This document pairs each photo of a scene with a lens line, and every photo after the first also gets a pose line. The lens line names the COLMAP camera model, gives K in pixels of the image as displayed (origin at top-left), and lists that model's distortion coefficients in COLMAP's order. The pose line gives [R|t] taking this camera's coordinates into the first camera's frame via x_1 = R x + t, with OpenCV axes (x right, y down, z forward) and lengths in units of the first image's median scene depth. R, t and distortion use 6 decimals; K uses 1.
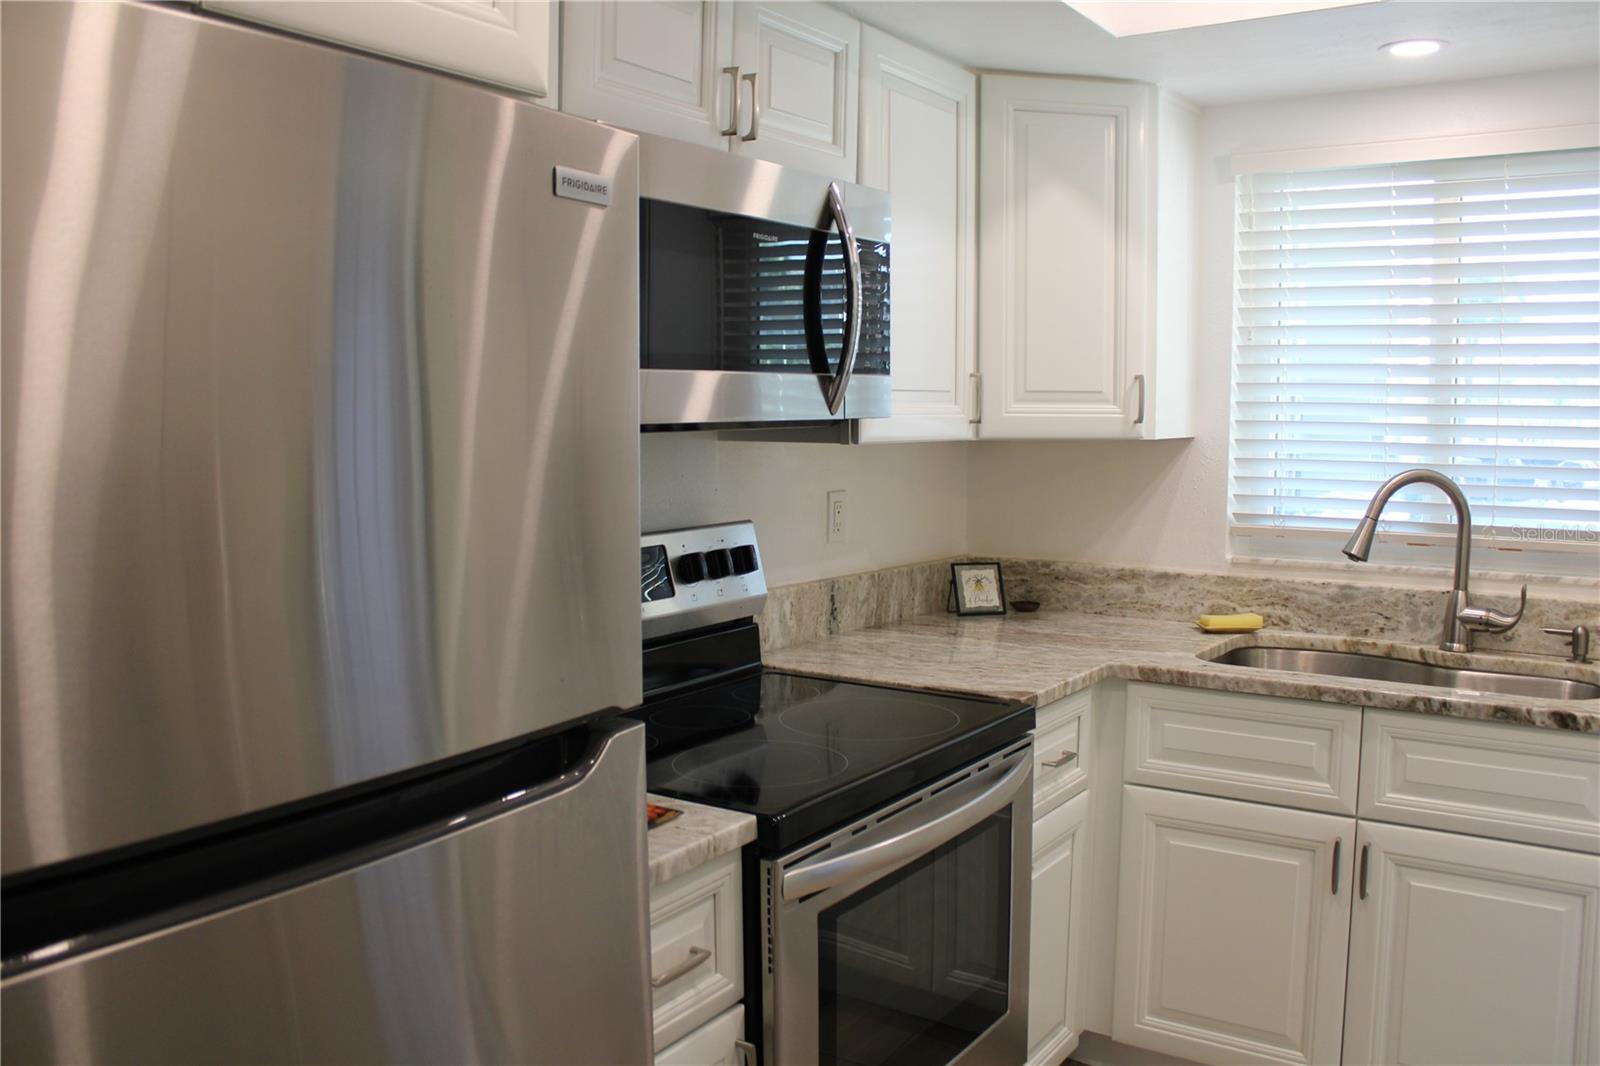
lens RADIAL K [[1345.3, 0, 803.5], [0, 1345.3, 526.8], [0, 0, 1]] dist [-0.160297, 0.135569]
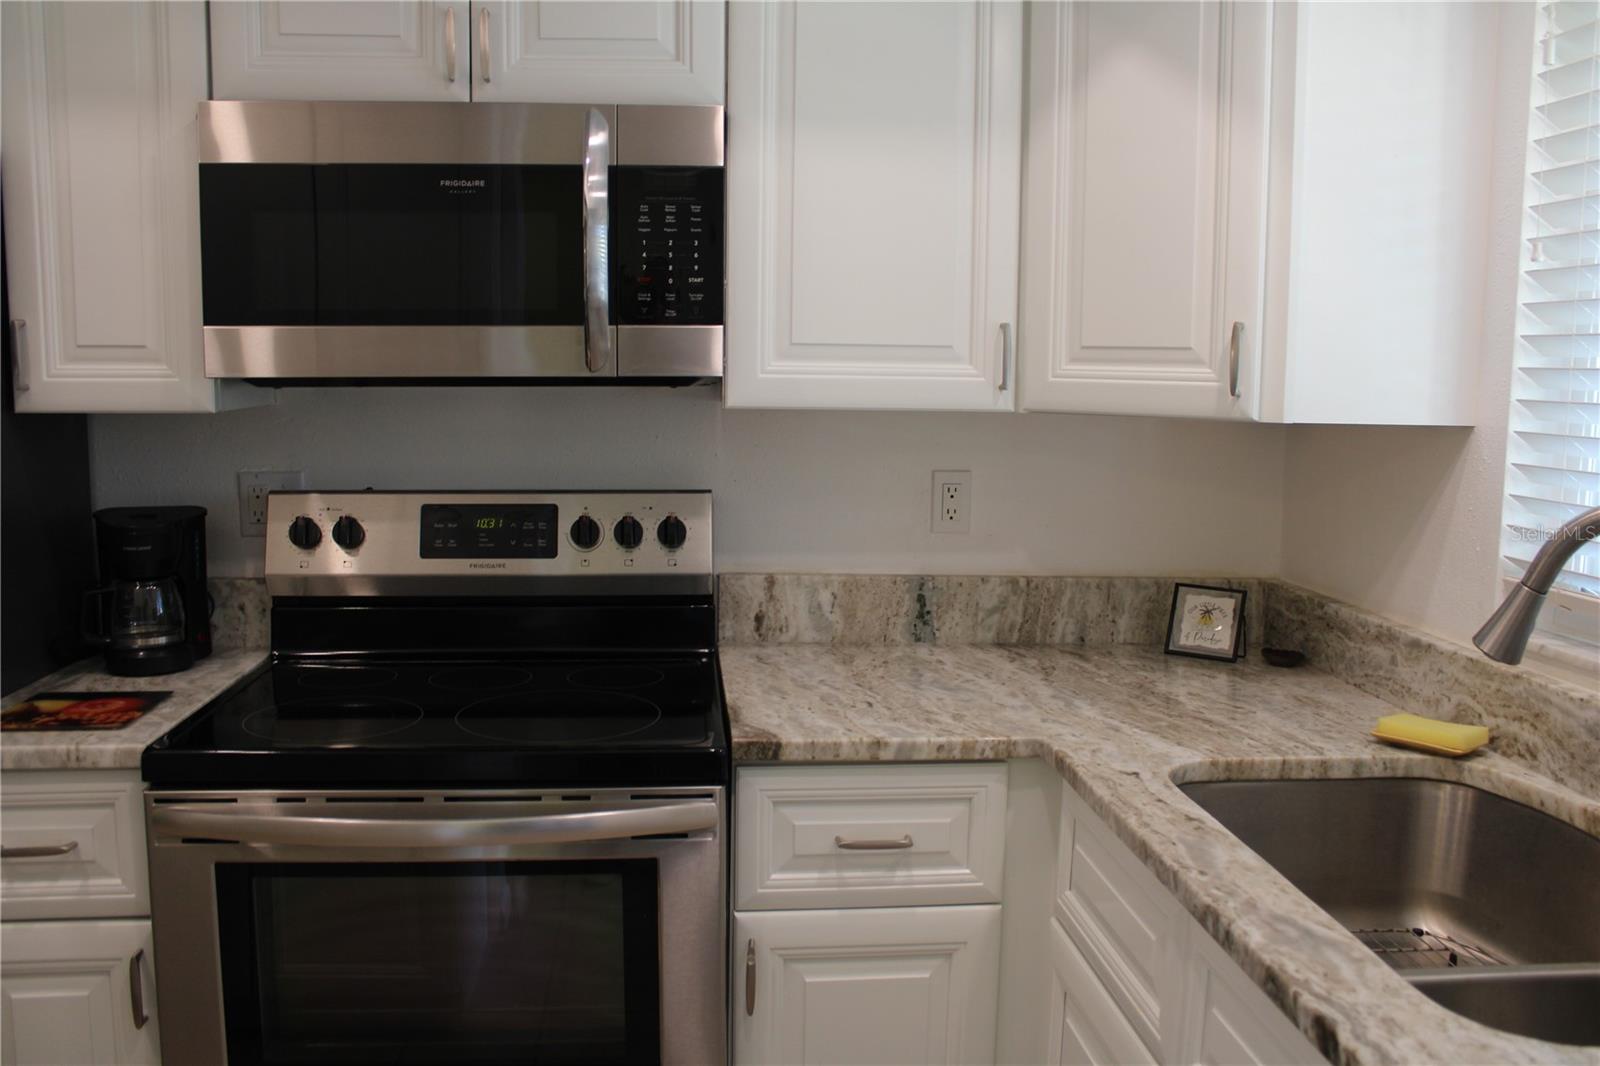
lens RADIAL K [[1345.3, 0, 810.2], [0, 1345.3, 530.3], [0, 0, 1]] dist [-0.160297, 0.135569]
pose [[0.638539, 0.101222, -0.762904, 0.618333], [-0.081775, 0.994624, 0.063522, -0.036465], [0.765233, 0.021825, 0.643384, 0.422919]]
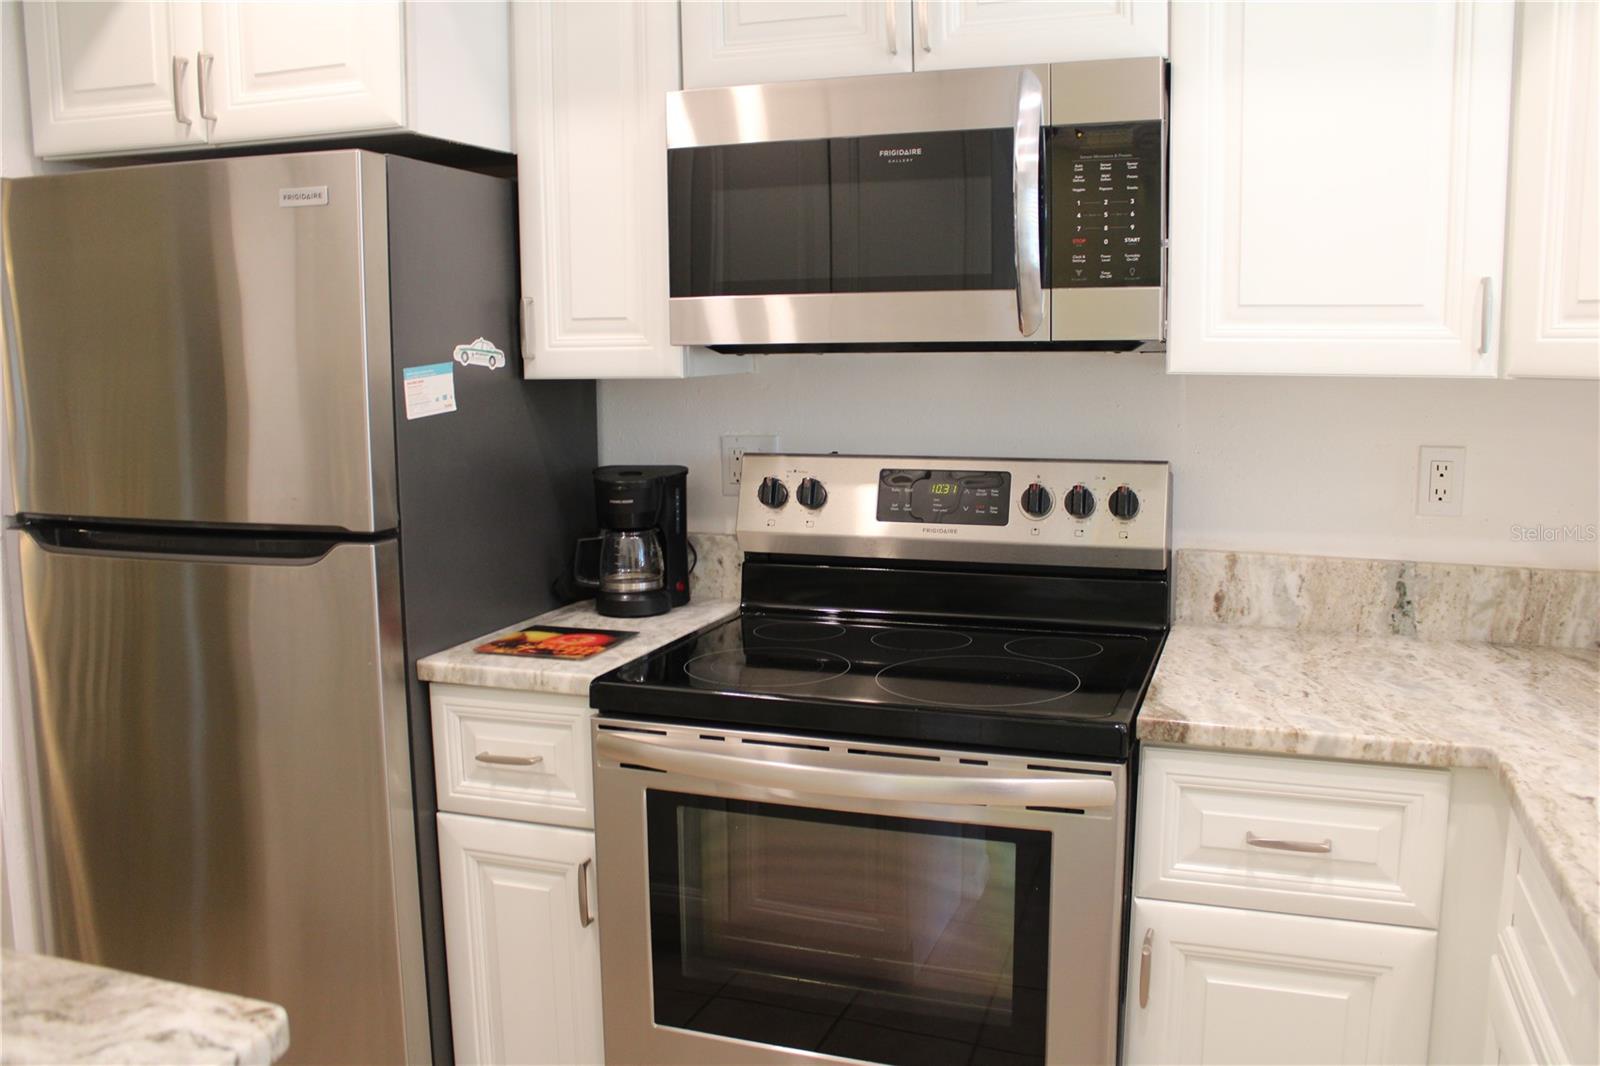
lens RADIAL K [[1345.3, 0, 805.3], [0, 1345.3, 531.6], [0, 0, 1]] dist [-0.160297, 0.135569]
pose [[0.250152, 0.130346, -0.959393, 0.650152], [-0.080265, 0.990277, 0.113614, -0.034517], [0.964874, 0.048585, 0.258182, 0.498334]]
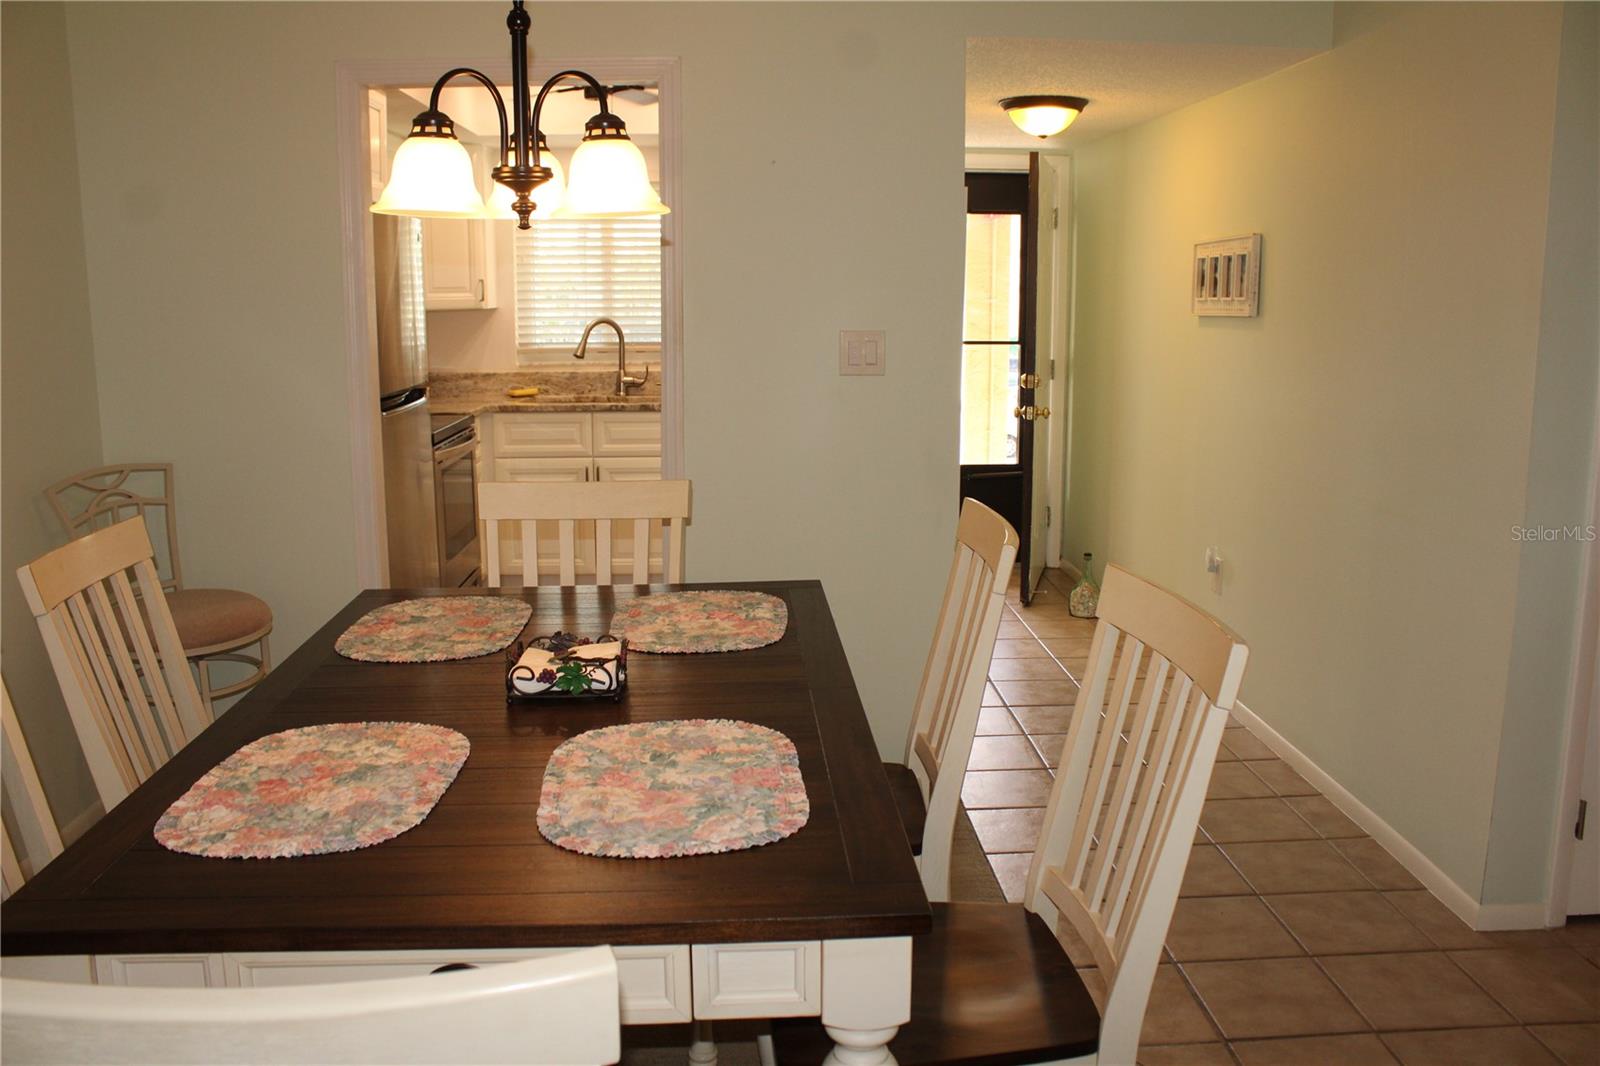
lens RADIAL K [[1345.3, 0, 805.9], [0, 1345.3, 535.5], [0, 0, 1]] dist [-0.160297, 0.135569]
pose [[0.803206, -0.106783, 0.586052, -0.644177], [0.049356, 0.992349, 0.113169, 0.084235], [-0.593653, -0.061973, 0.802331, -1.099825]]
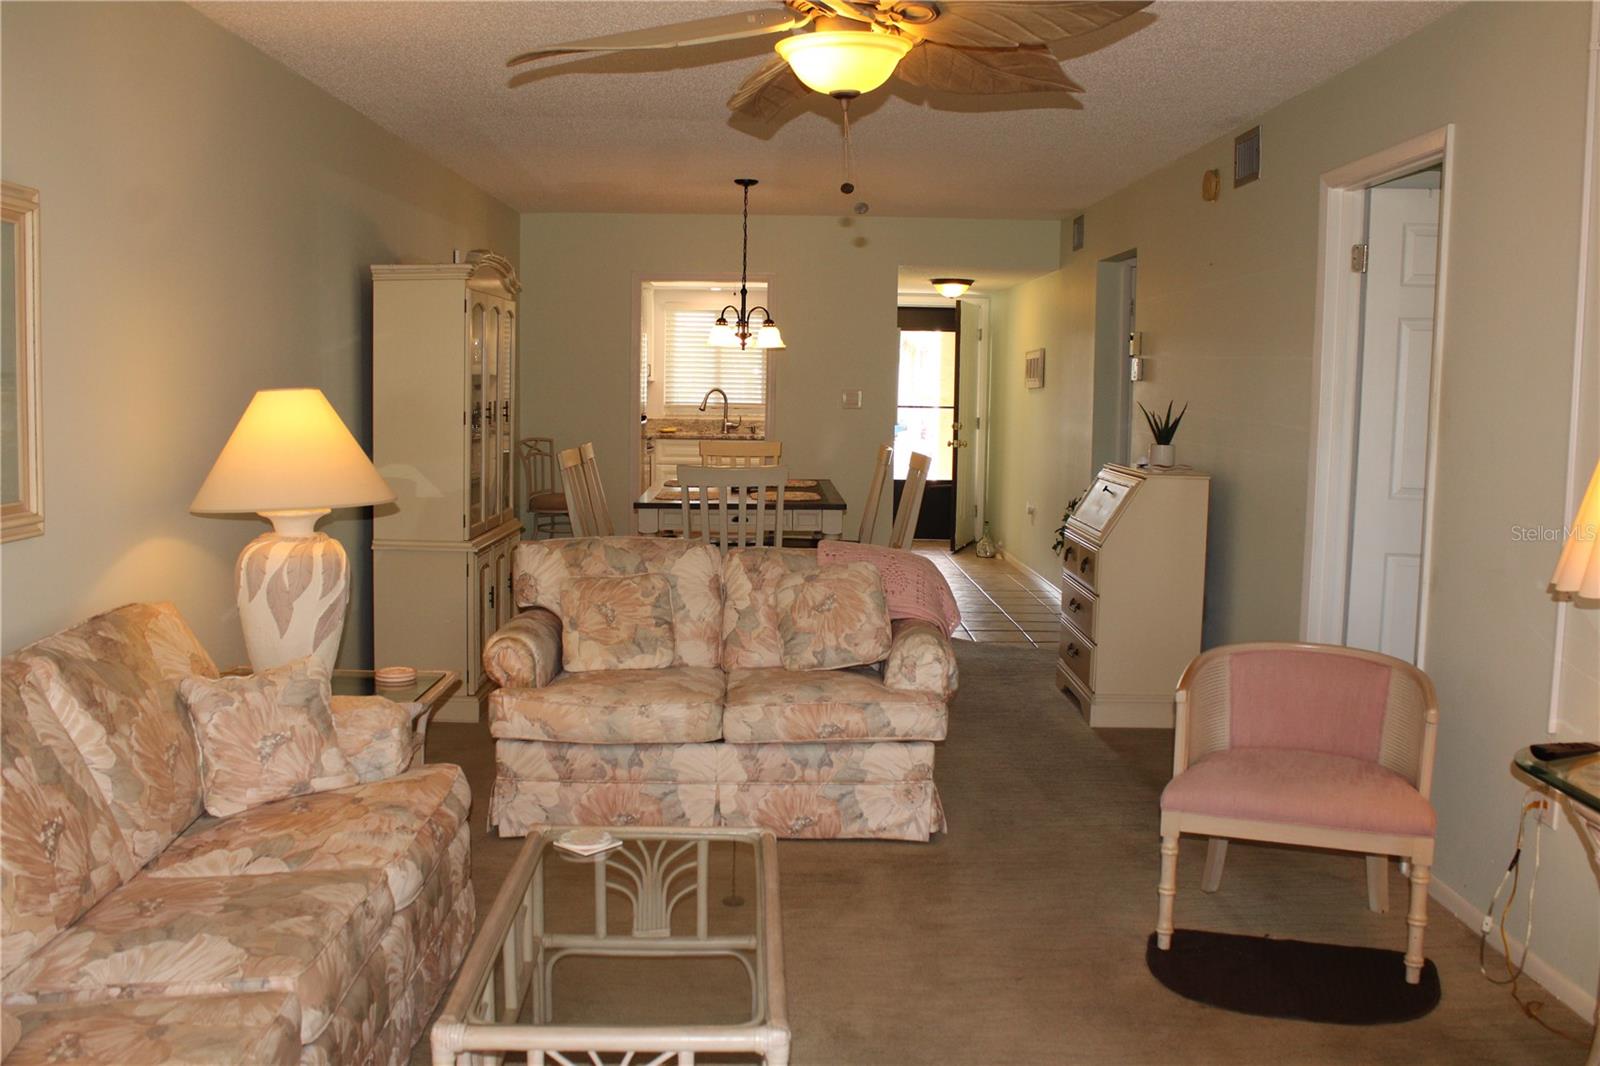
lens RADIAL K [[1467.5, 0, 798.2], [0, 1467.5, 527.3], [0, 0, 1]] dist [-0.072309, 0.000000]
pose [[0.822766, -0.041098, 0.566892, -1.824858], [0.029826, 0.999130, 0.029145, 0.249175], [-0.567597, -0.007072, 0.823276, -2.757542]]
